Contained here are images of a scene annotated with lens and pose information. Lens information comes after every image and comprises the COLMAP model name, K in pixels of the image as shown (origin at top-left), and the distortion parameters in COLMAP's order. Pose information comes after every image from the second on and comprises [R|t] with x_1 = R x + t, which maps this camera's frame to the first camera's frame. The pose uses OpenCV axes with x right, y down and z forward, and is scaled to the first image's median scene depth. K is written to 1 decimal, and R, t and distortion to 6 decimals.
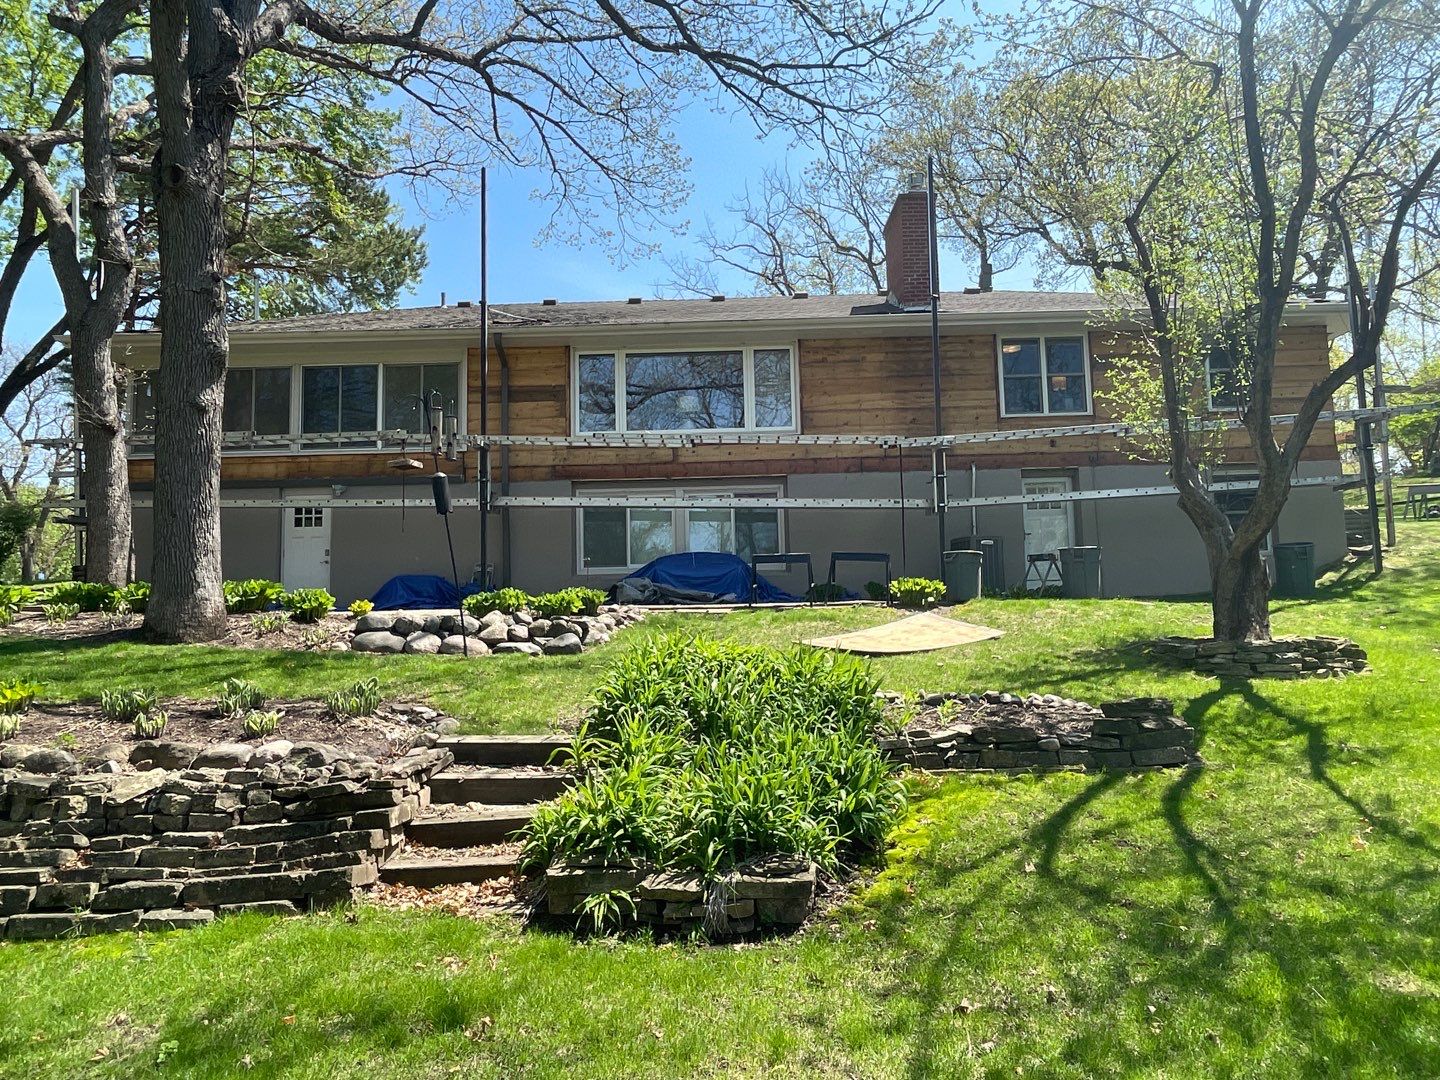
lens RADIAL K [[603.0, 0, 720.0], [0, 603.0, 540.0], [0, 0, 1]] dist [-0.001768, 0.000113]
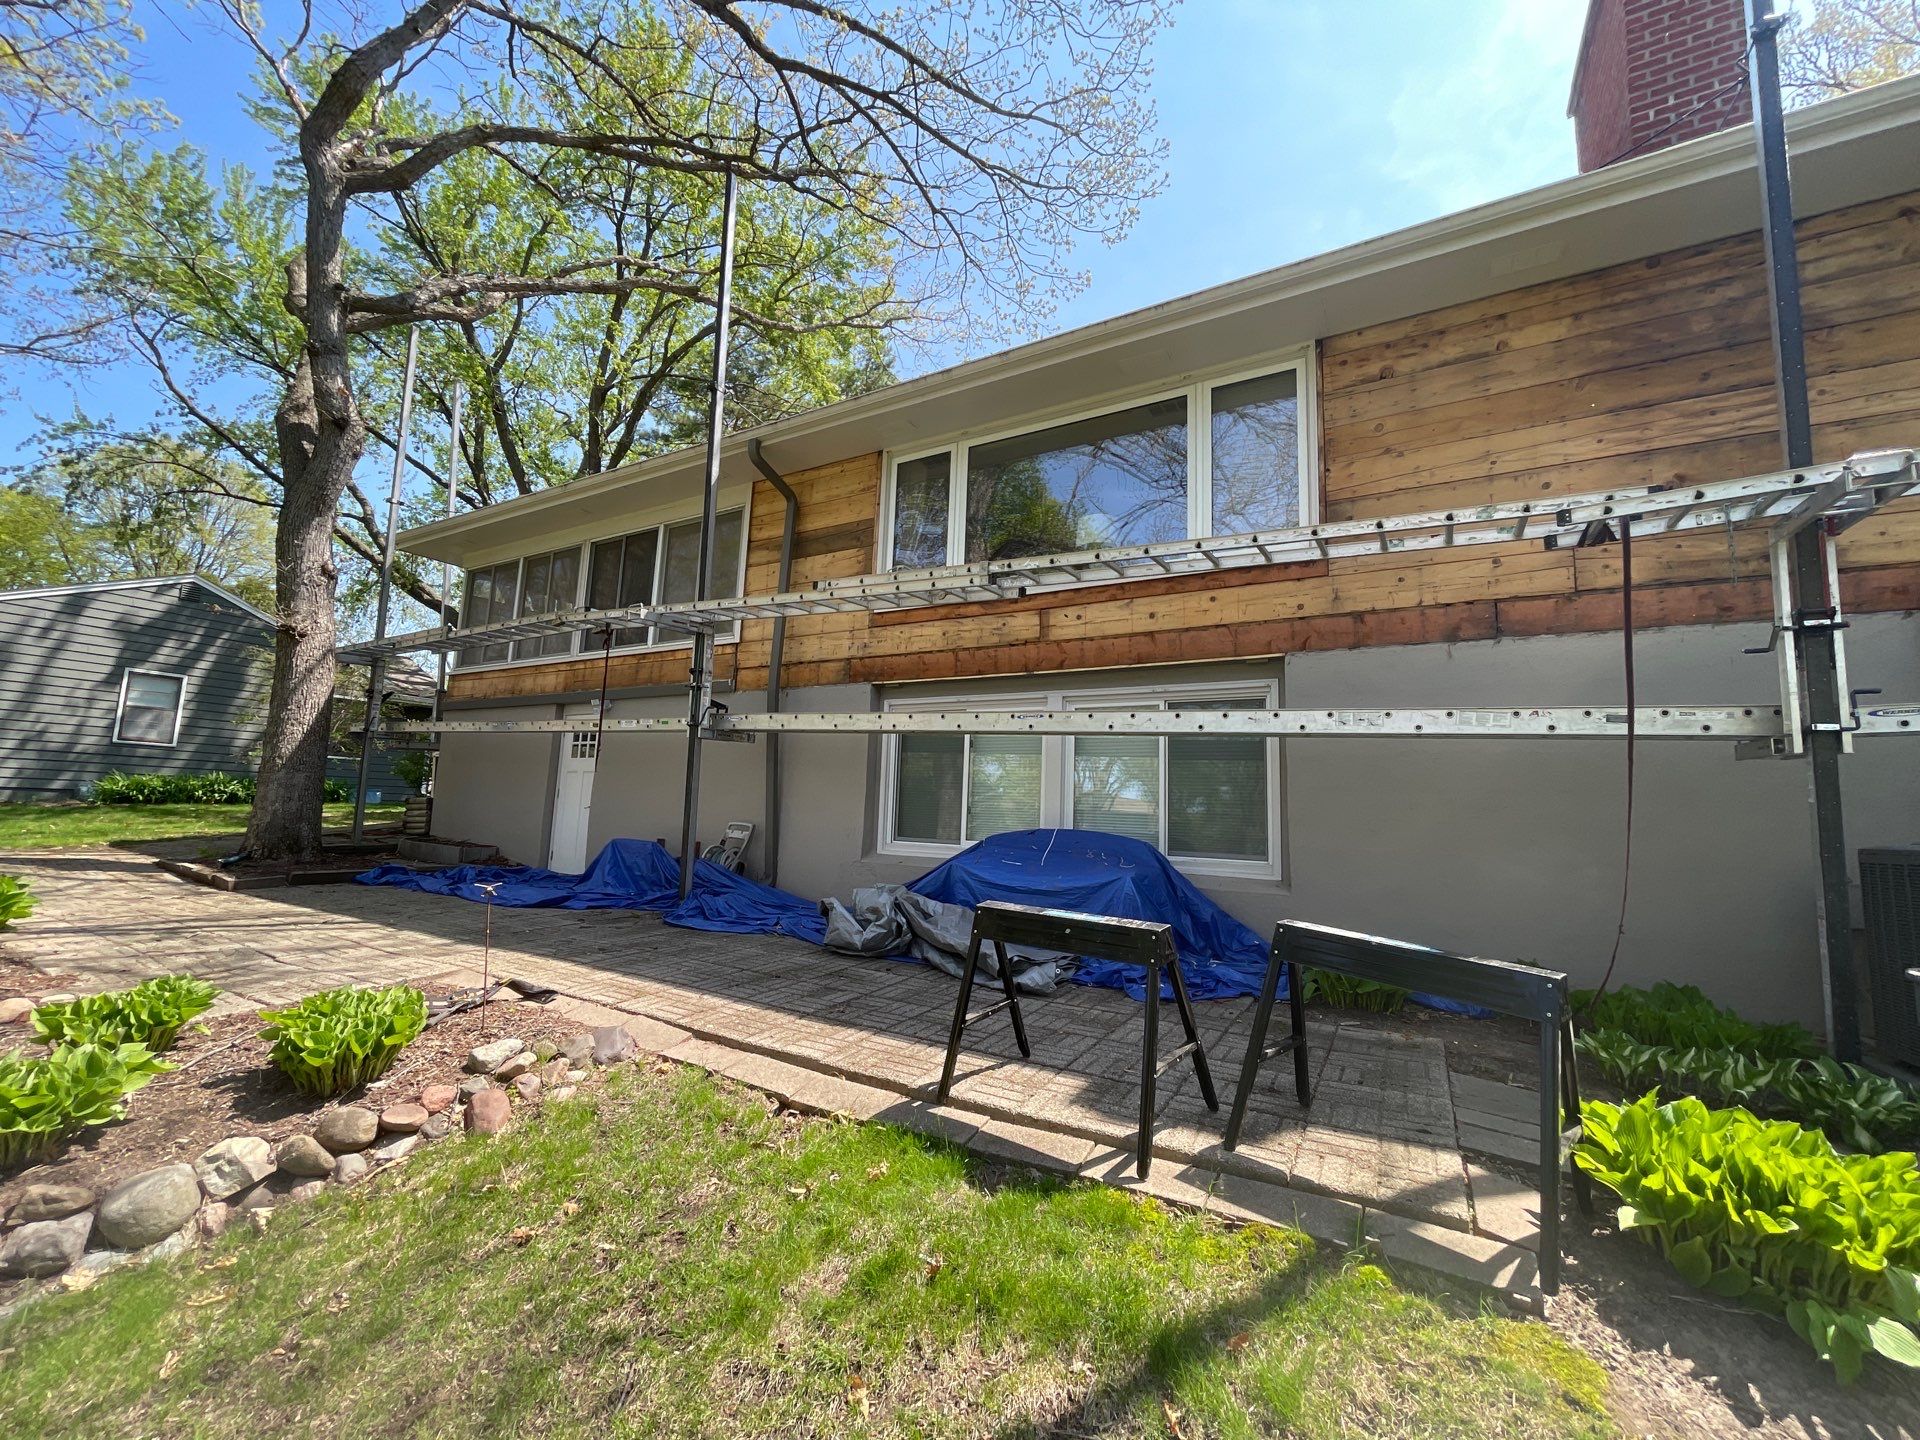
lens RADIAL K [[750.3, 0, 960.0], [0, 750.3, 720.0], [0, 0, 1]] dist [0.008902, 0.000006]
pose [[0.899364, -0.005697, -0.437164, 0.129803], [-0.023329, 0.997865, -0.060999, -0.024856], [0.436578, 0.065059, 0.897311, 0.414531]]
